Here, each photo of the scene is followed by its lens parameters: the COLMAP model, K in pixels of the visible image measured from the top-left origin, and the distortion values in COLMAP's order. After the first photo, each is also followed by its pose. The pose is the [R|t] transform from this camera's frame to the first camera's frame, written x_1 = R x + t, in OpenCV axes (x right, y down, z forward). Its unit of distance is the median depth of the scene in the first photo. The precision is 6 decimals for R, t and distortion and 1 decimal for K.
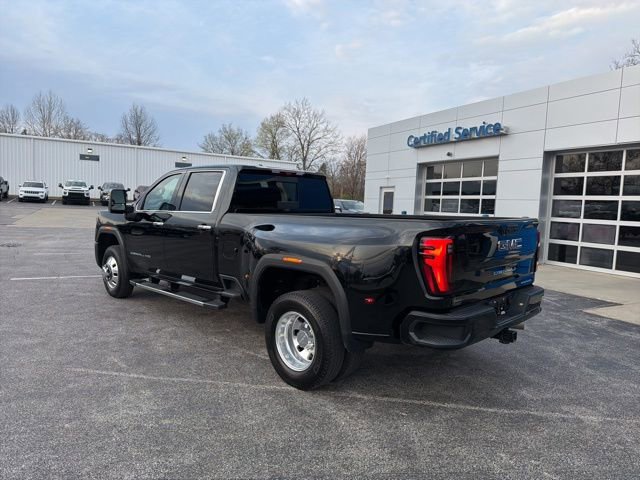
lens RADIAL K [[450.5, 0, 319.9], [0, 450.5, 243.0], [0, 0, 1]] dist [0.058768, -0.077844]
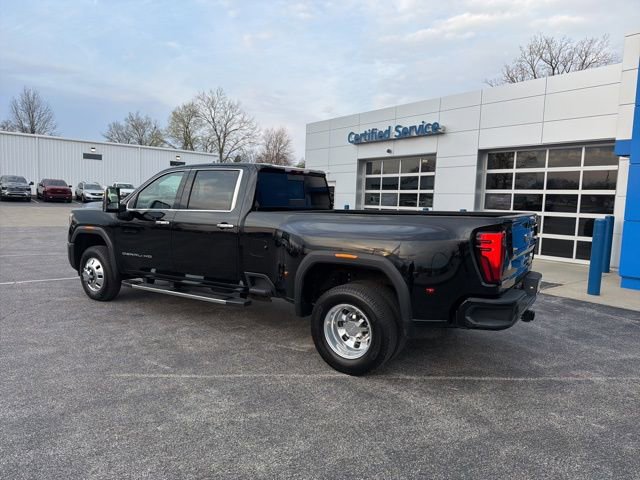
lens RADIAL K [[450.5, 0, 319.9], [0, 450.5, 243.0], [0, 0, 1]] dist [0.058768, -0.077844]
pose [[0.981174, -0.026484, 0.191299, -0.178163], [0.023341, 0.999553, 0.018662, -0.007918], [-0.191708, -0.013845, 0.981354, -0.020486]]
